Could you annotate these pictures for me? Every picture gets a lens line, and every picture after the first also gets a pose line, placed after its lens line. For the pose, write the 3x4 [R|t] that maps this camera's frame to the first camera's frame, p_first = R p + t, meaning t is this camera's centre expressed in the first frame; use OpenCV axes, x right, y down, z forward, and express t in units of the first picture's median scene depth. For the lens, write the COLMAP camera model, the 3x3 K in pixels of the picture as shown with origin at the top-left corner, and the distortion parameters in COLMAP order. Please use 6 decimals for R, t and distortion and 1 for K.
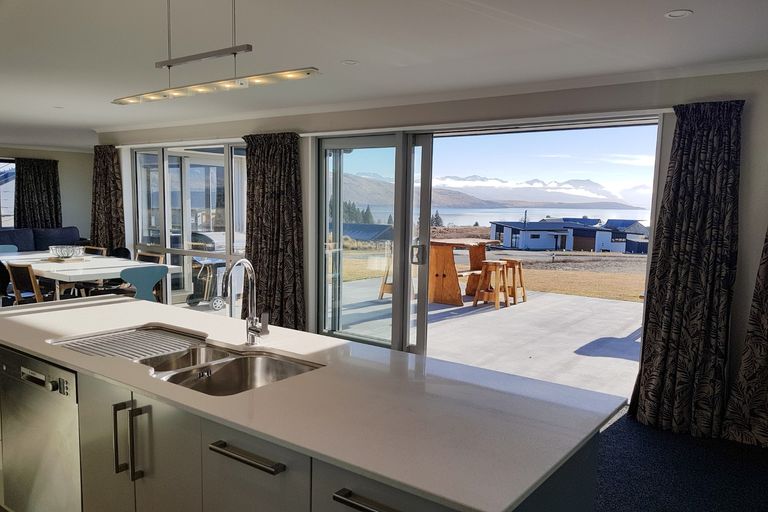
lens RADIAL K [[600.9, 0, 386.3], [0, 600.9, 272.7], [0, 0, 1]] dist [0.010994, -0.001732]
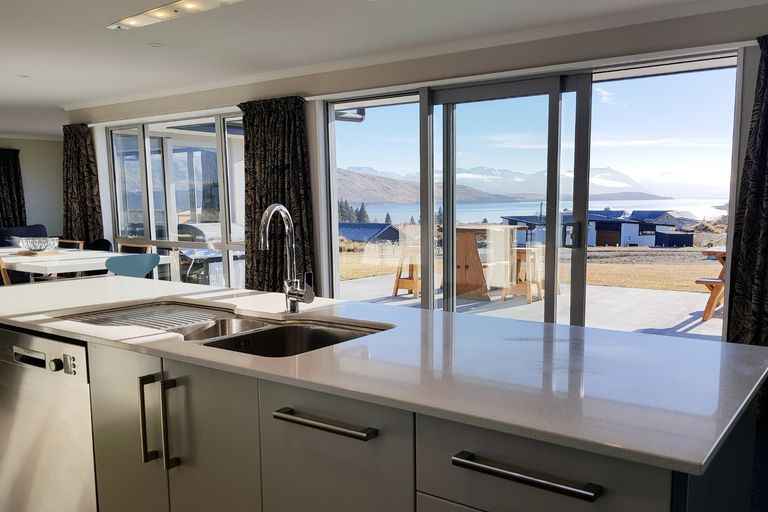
lens RADIAL K [[671.6, 0, 383.8], [0, 671.6, 294.2], [0, 0, 1]] dist [0.007507, -0.008857]
pose [[0.999626, -0.027289, 0.001722, -0.035148], [0.027248, 0.999423, 0.020302, 0.027979], [-0.002275, -0.020247, 0.999792, 0.028630]]
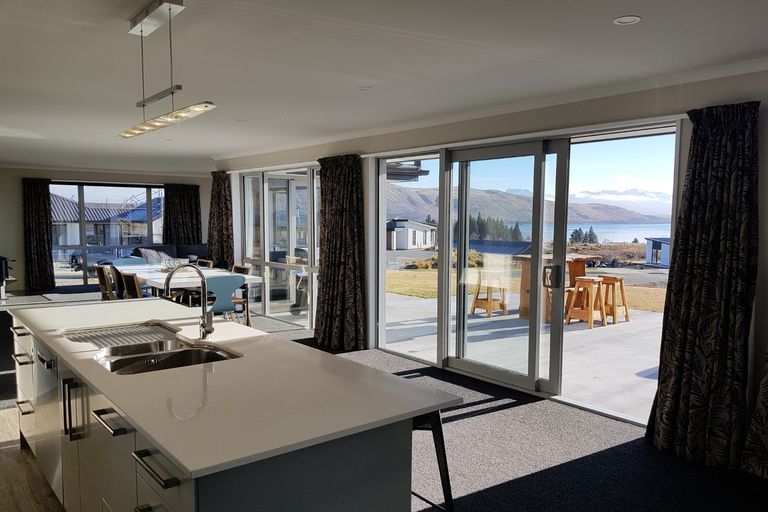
lens RADIAL K [[600.9, 0, 386.3], [0, 600.9, 272.7], [0, 0, 1]] dist [0.010994, -0.001732]
pose [[0.965980, 0.010742, -0.258393, 0.147270], [-0.018250, 0.999478, -0.026676, 0.005670], [0.257971, 0.030484, 0.965672, -0.014689]]
